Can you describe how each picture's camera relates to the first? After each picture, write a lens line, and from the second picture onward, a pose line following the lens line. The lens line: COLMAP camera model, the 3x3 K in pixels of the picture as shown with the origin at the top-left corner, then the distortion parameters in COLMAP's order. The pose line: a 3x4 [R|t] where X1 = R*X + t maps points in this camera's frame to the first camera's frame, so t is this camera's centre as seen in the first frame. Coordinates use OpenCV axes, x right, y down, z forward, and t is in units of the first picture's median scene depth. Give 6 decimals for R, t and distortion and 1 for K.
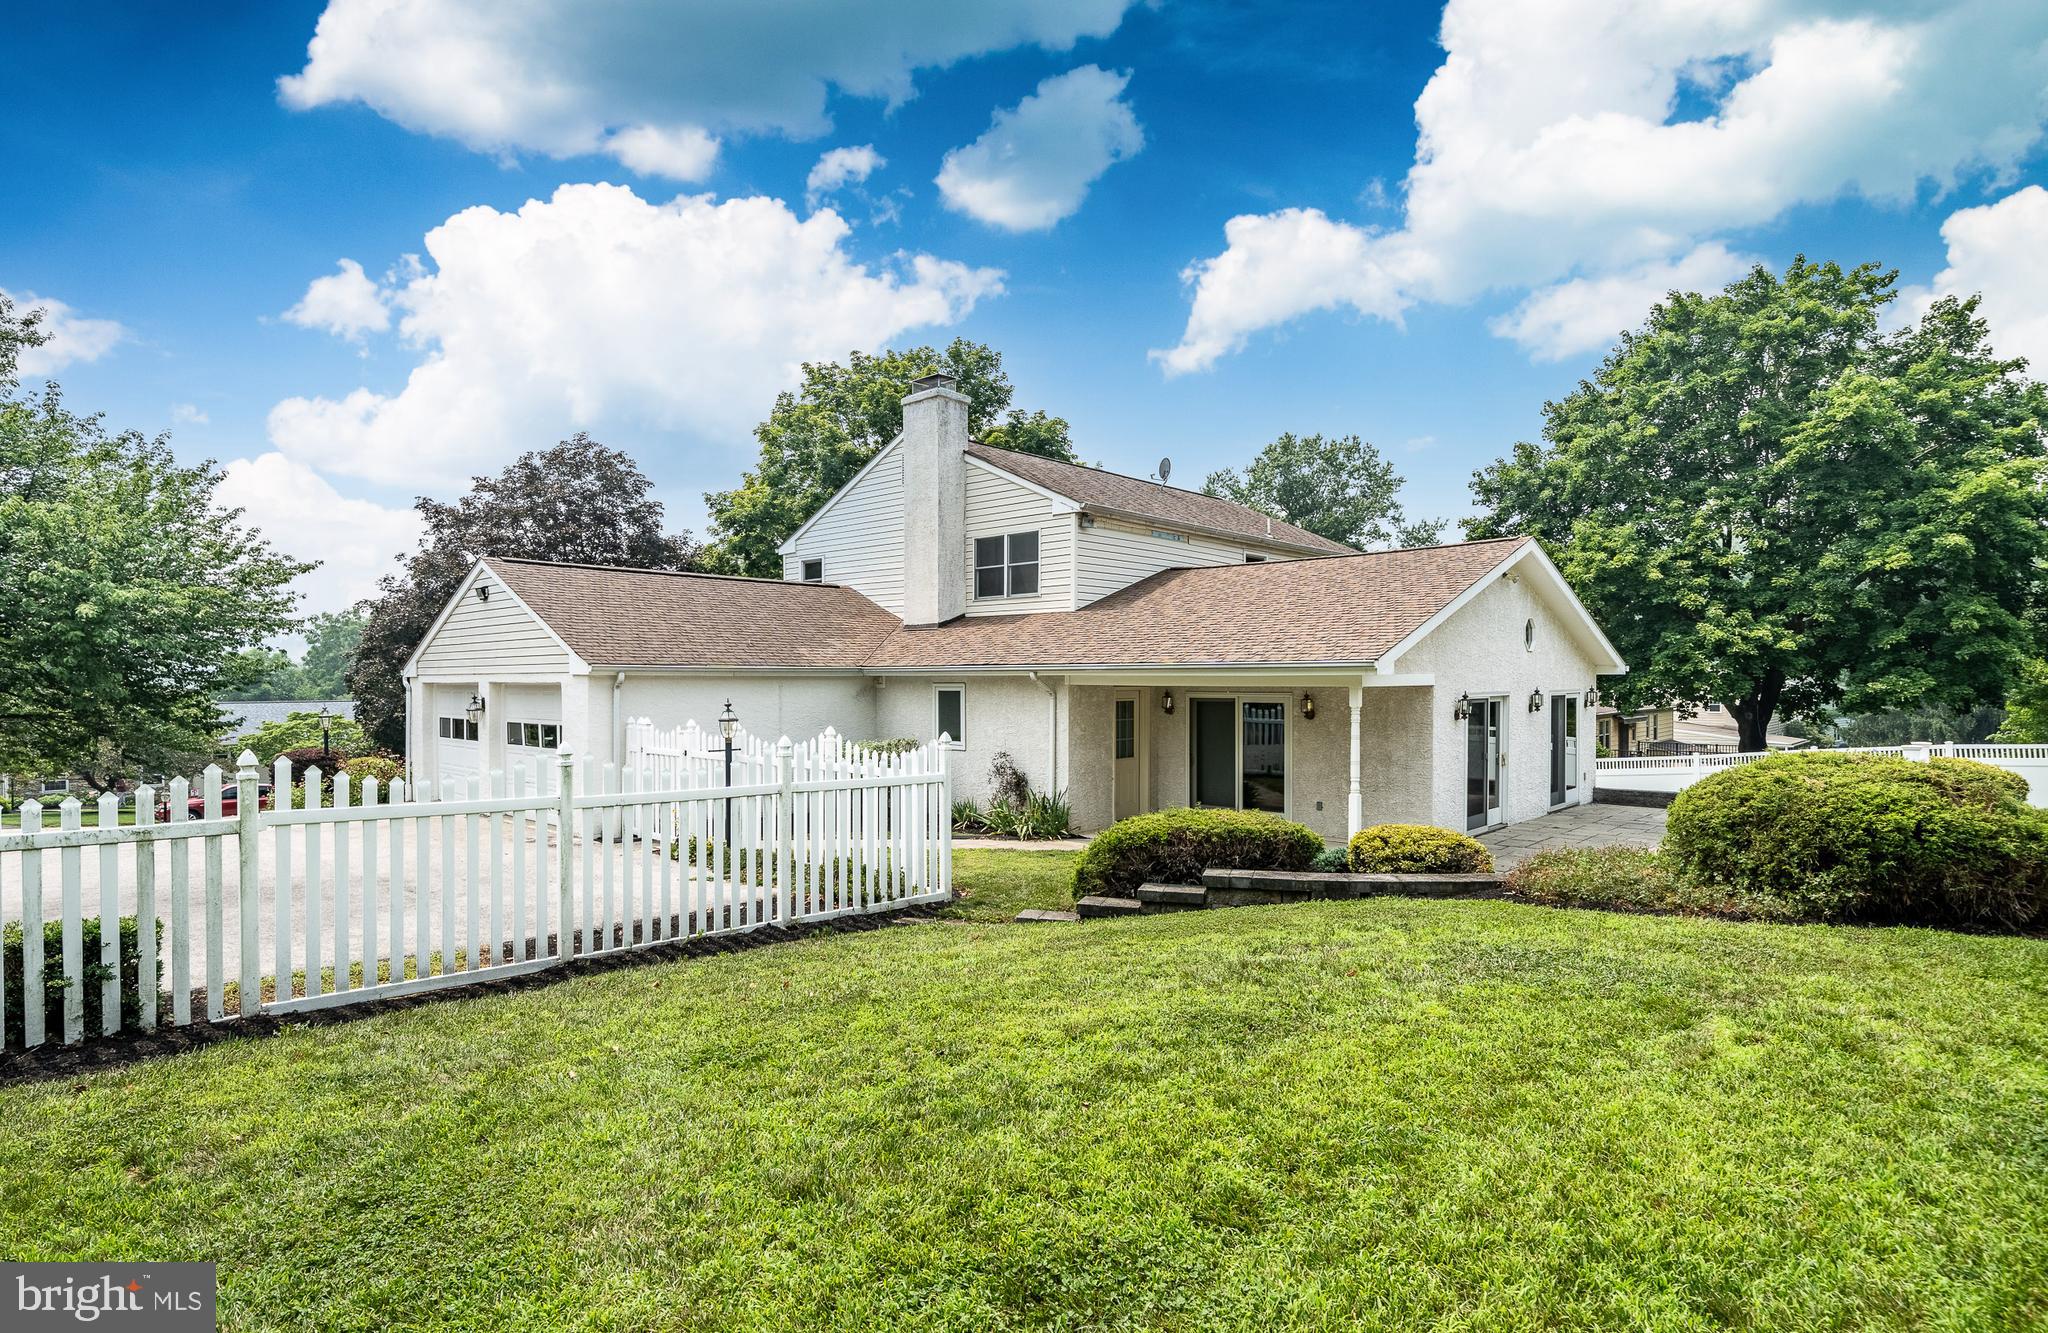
lens RADIAL K [[1042.2, 0, 992.3], [0, 1042.2, 679.5], [0, 0, 1]] dist [0.000100, 0.000548]
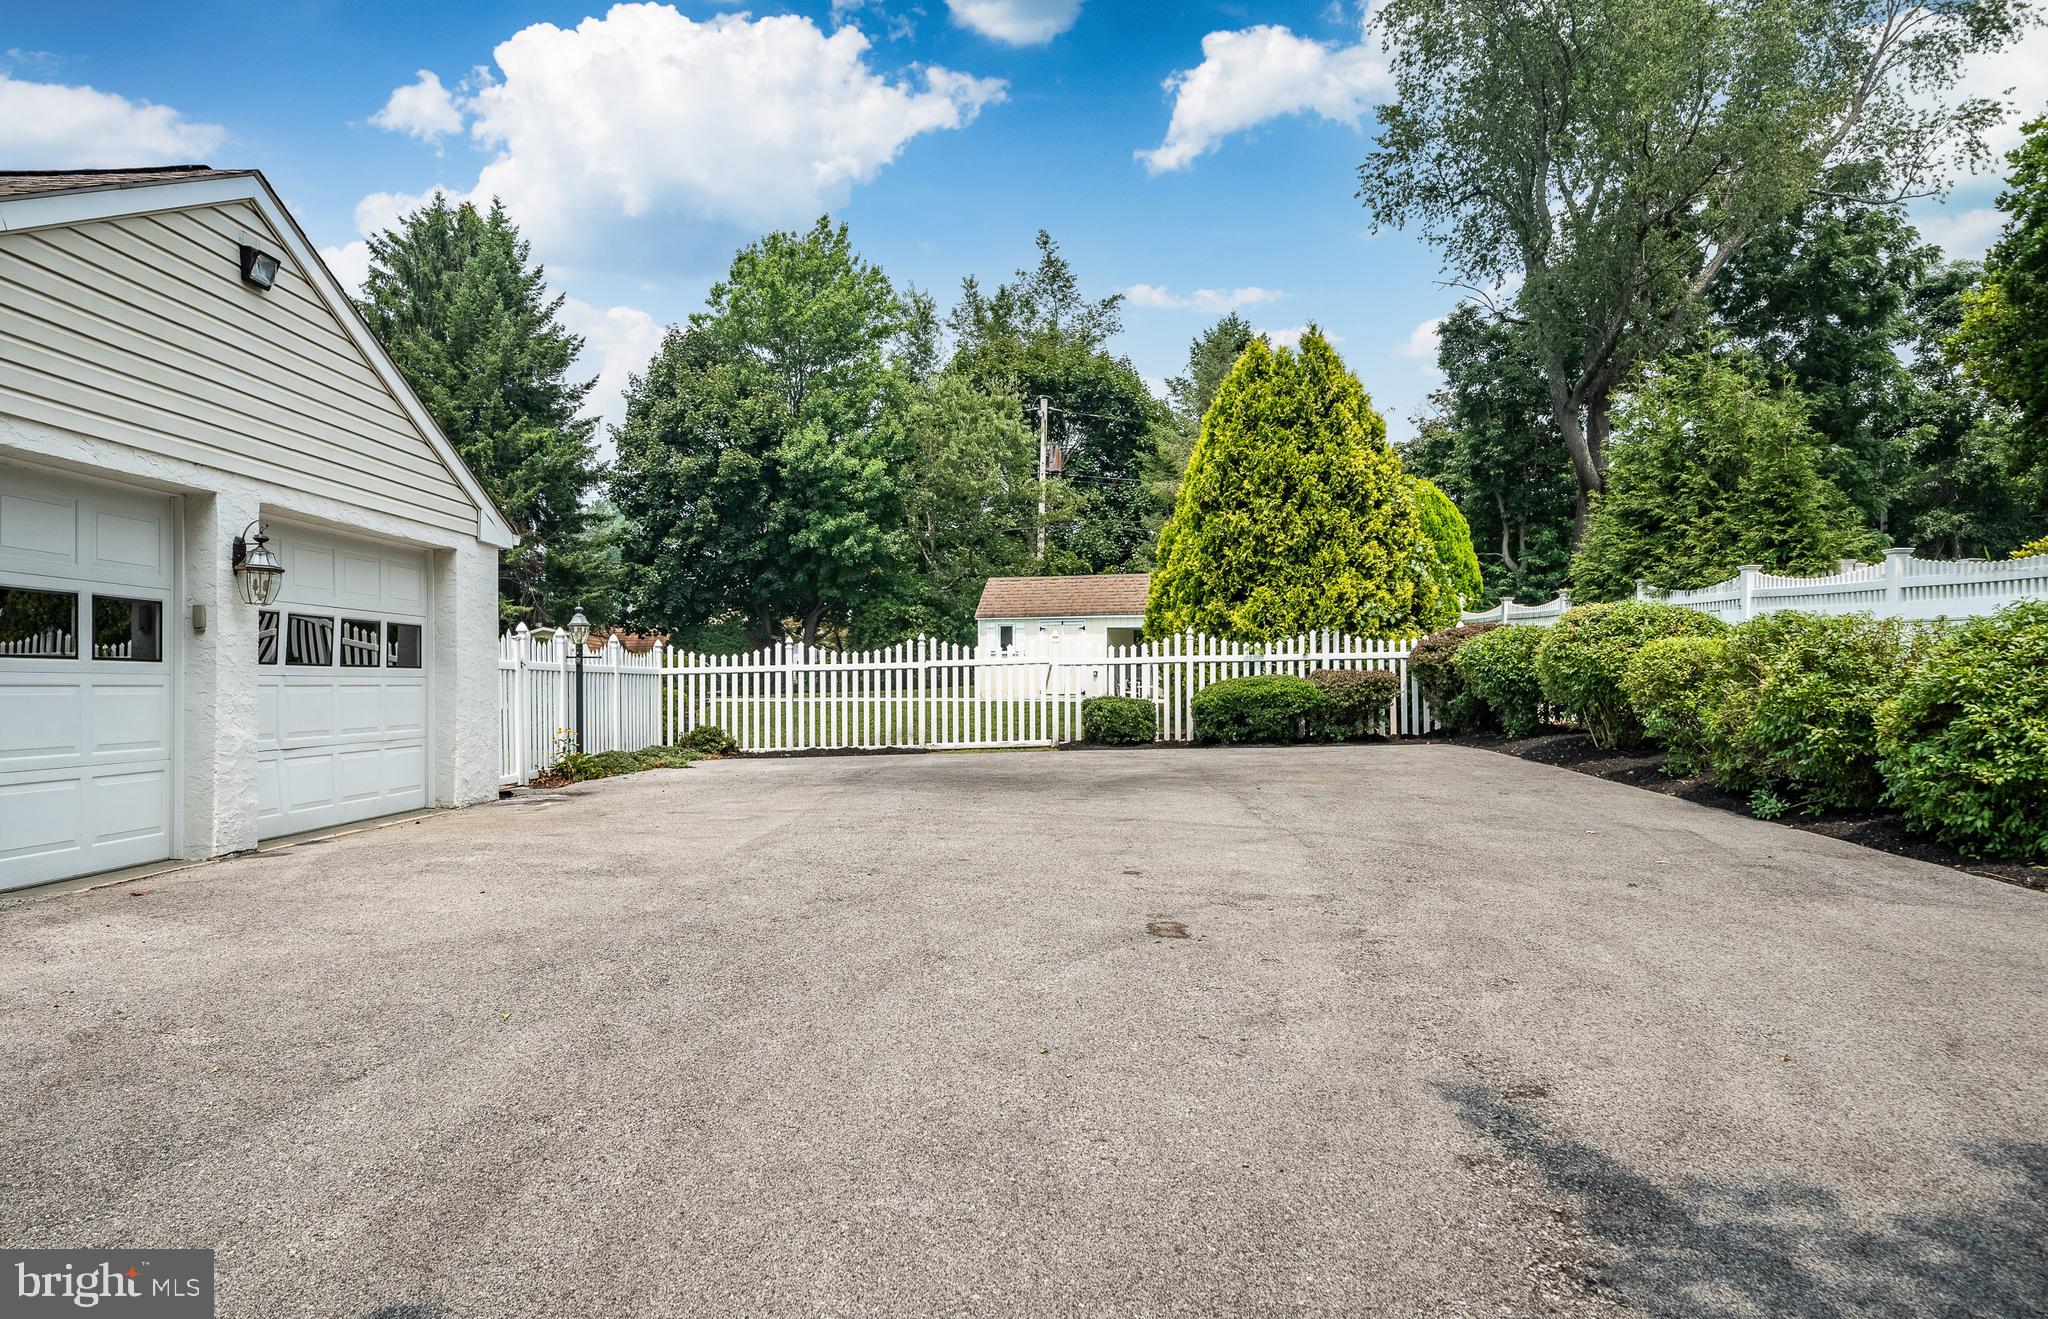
lens RADIAL K [[1303.1, 0, 1017.2], [0, 1303.1, 688.0], [0, 0, 1]] dist [-0.003420, 0.003170]
pose [[-0.676691, 0.003721, 0.736258, -0.894082], [0.006360, 0.999979, 0.000791, 0.061895], [-0.736240, 0.005218, -0.676701, 0.970100]]
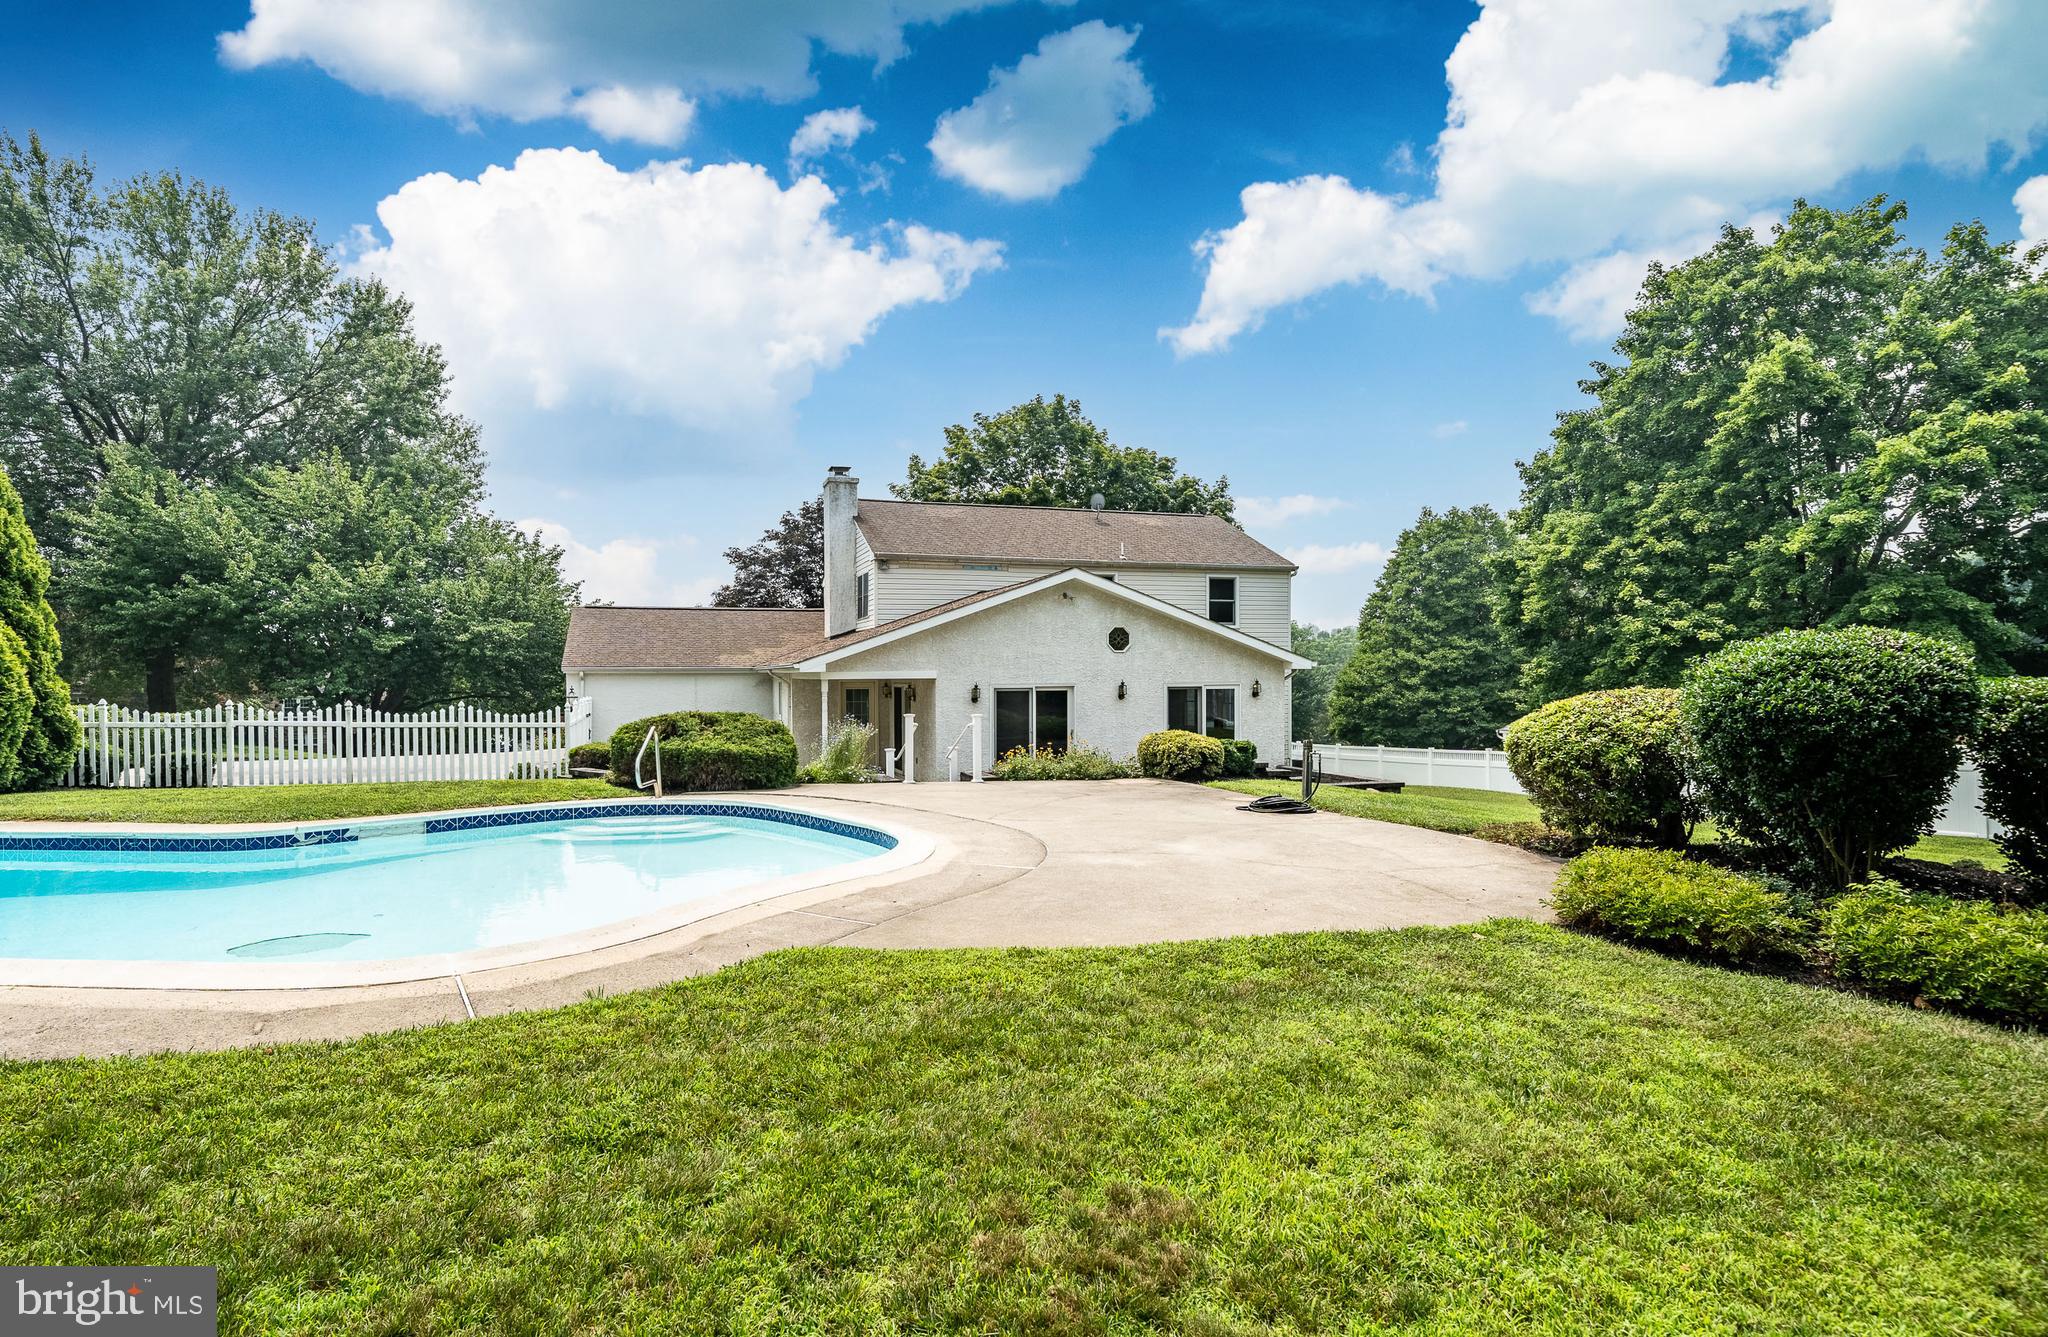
lens RADIAL K [[1068.5, 0, 1009.2], [0, 1068.5, 670.9], [0, 0, 1]] dist [-0.000319, -0.000024]
pose [[0.880895, -0.002958, -0.473303, 0.859562], [0.001902, 0.999995, -0.002709, -0.000355], [0.473308, 0.001486, 0.880895, -0.205628]]
